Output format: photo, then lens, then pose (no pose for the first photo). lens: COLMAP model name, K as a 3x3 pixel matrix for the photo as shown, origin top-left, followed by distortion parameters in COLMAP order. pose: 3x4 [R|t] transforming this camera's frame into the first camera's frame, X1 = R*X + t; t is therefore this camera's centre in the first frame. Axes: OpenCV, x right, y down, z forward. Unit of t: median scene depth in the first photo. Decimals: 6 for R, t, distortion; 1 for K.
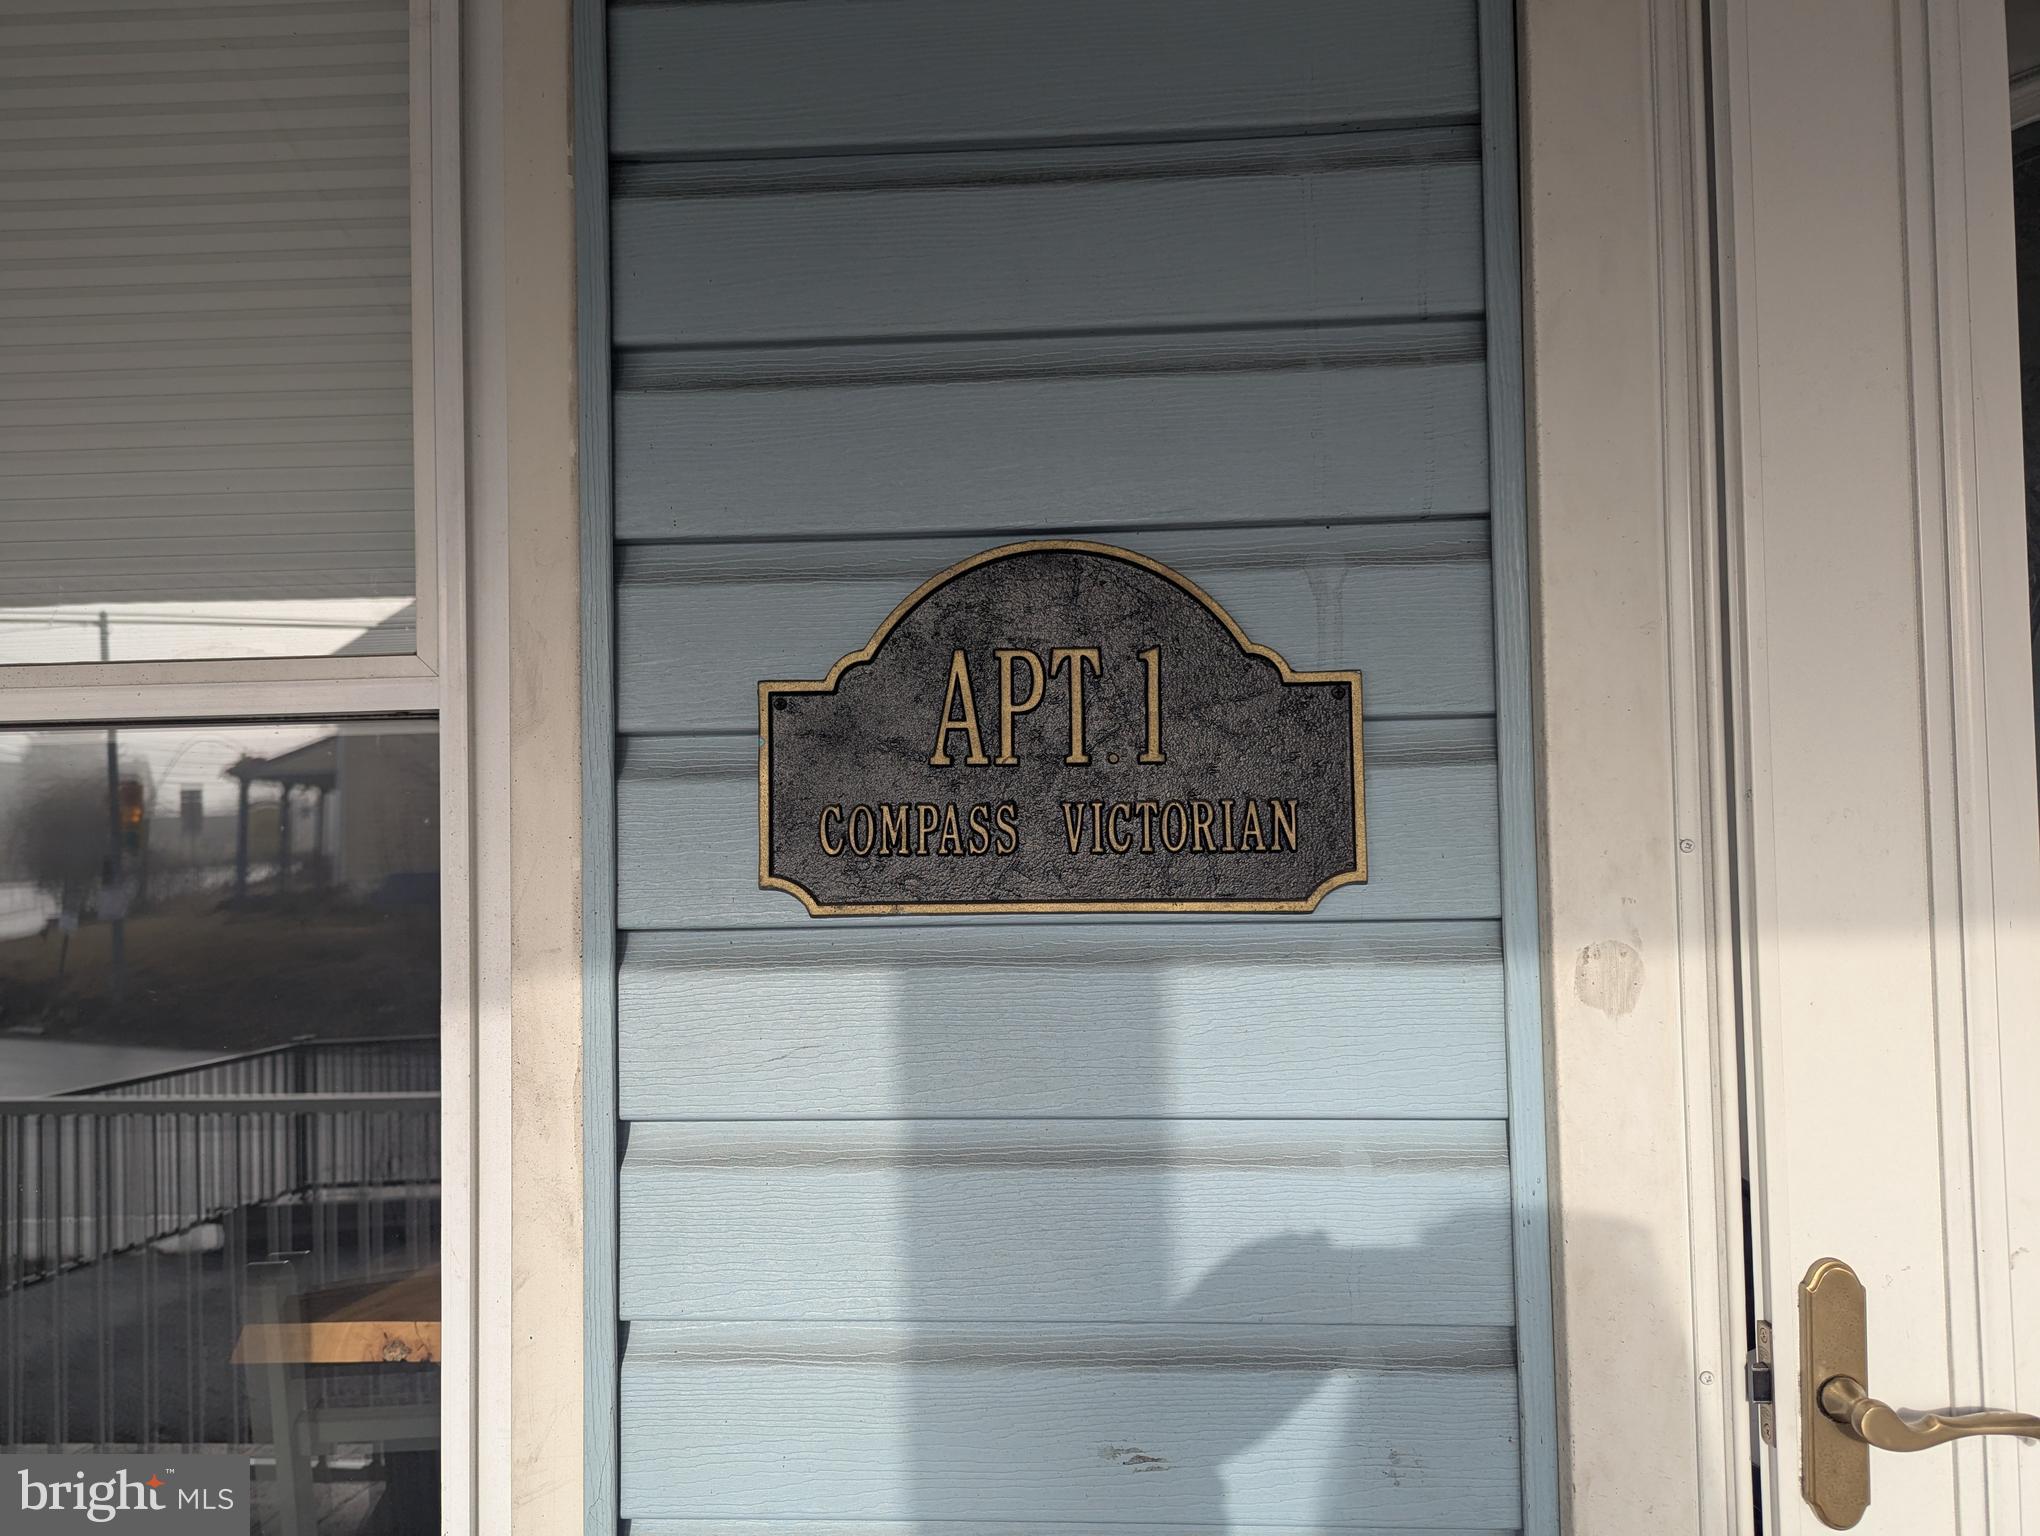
lens RADIAL K [[1438.3, 0, 1018.3], [0, 1438.3, 761.4], [0, 0, 1]] dist [0.036233, -0.018204]
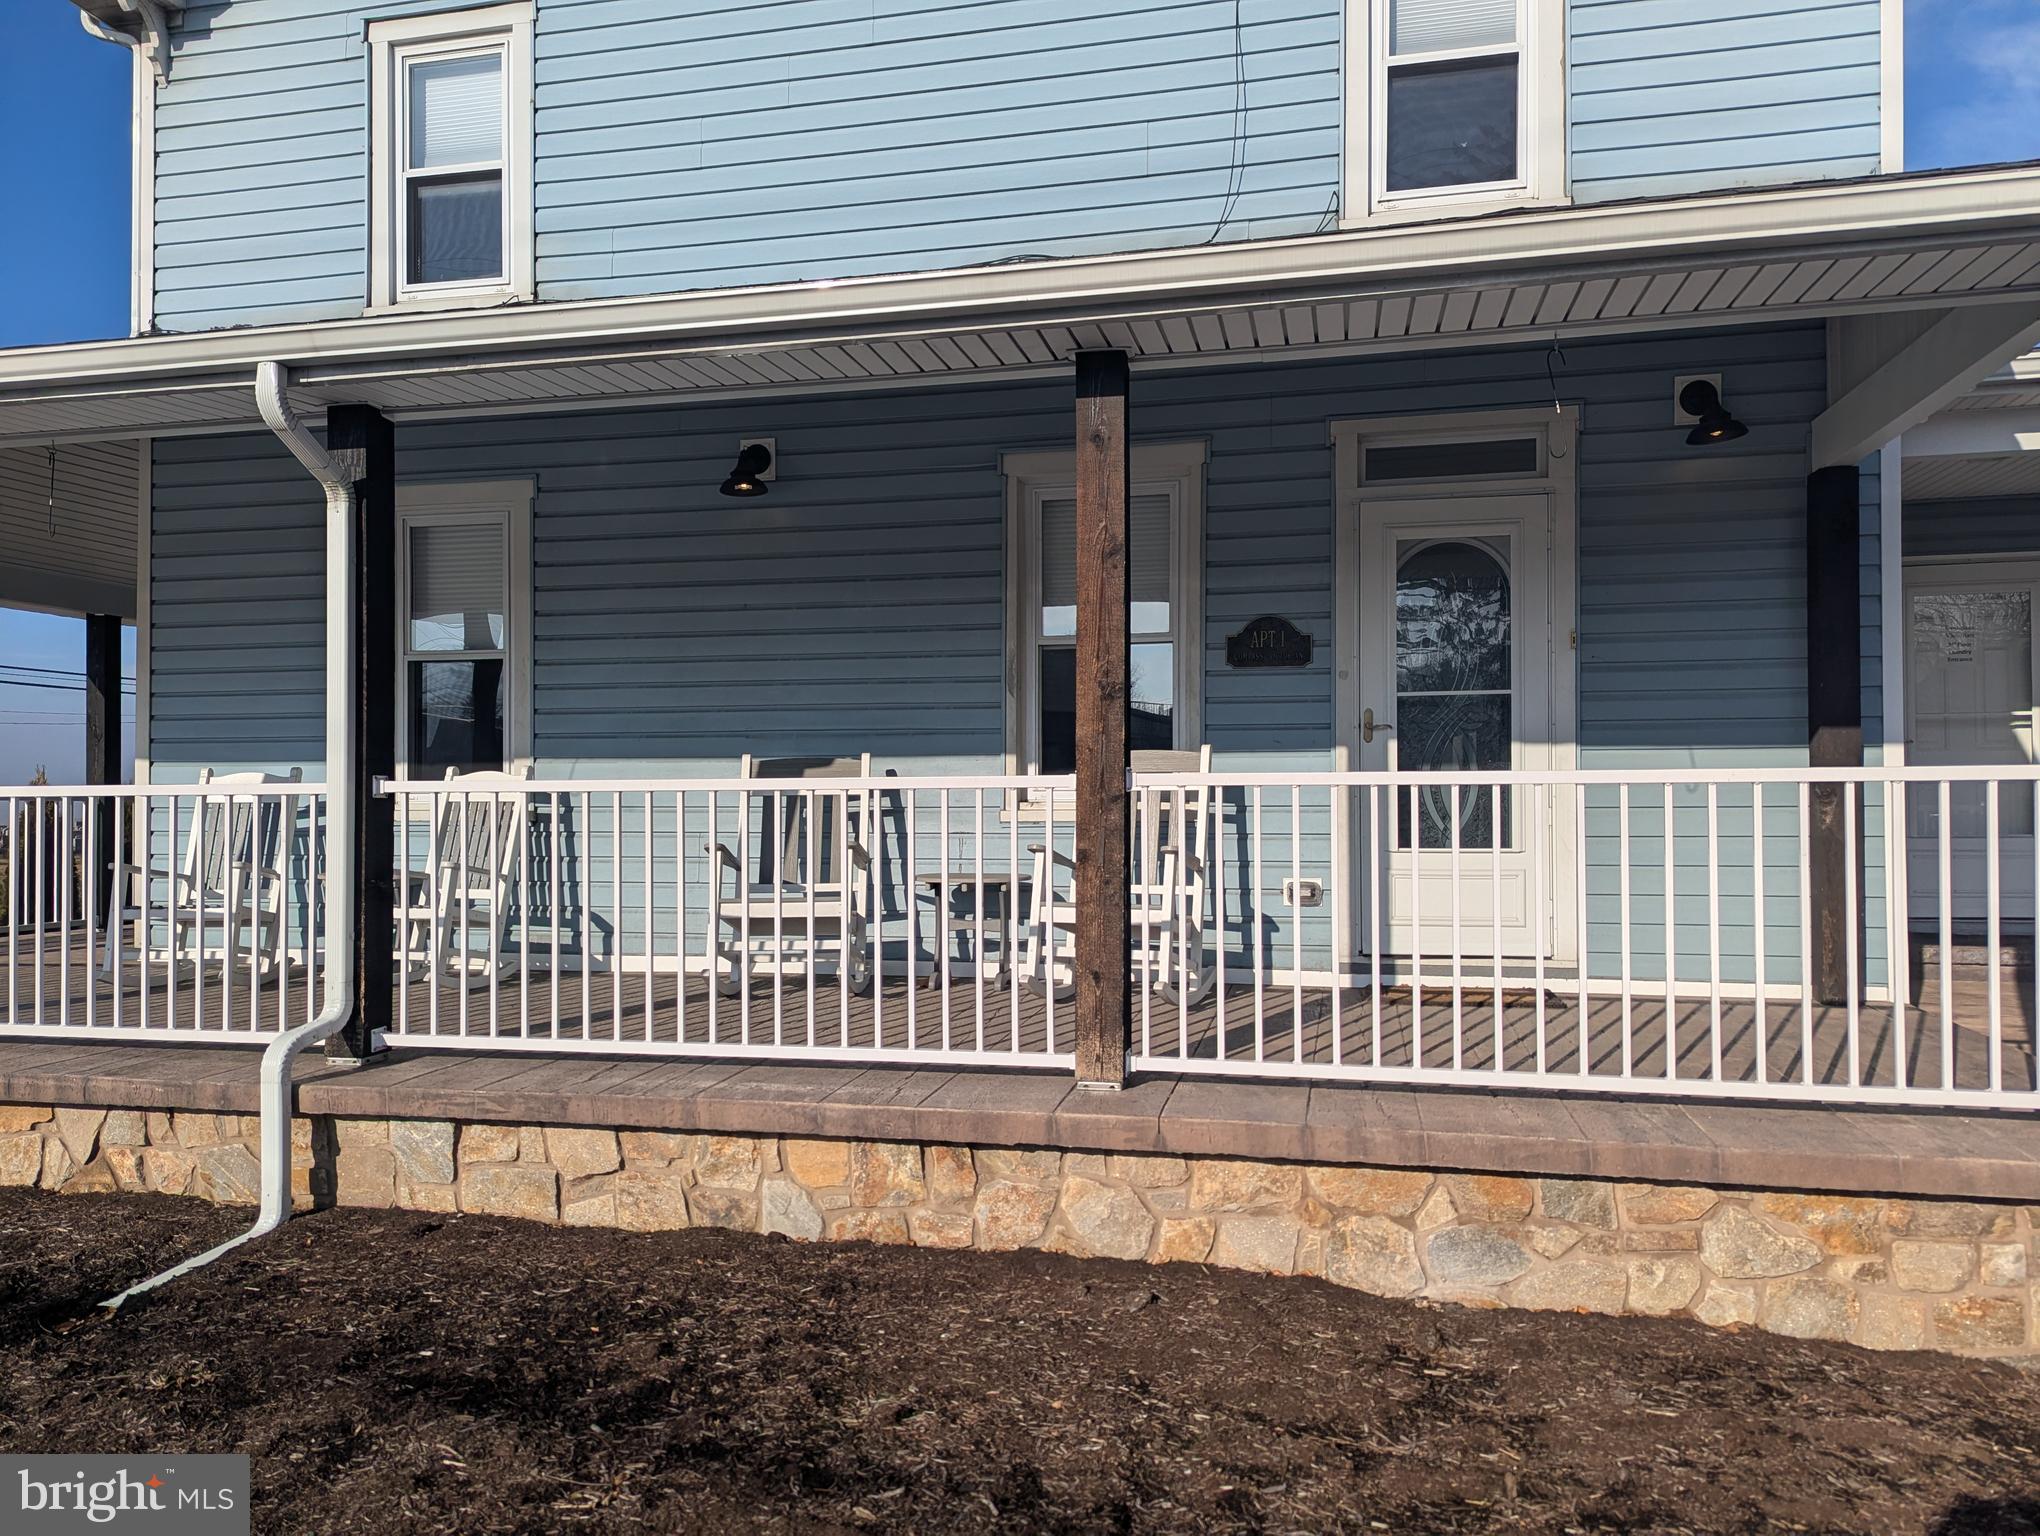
lens RADIAL K [[1438.3, 0, 1013.3], [0, 1438.3, 794.4], [0, 0, 1]] dist [0.036233, -0.018204]
pose [[0.982832, 0.017384, -0.183683, 0.104288], [-0.017651, 0.999844, 0.000182, 0.757792], [0.183658, 0.003063, 0.982985, -6.262791]]
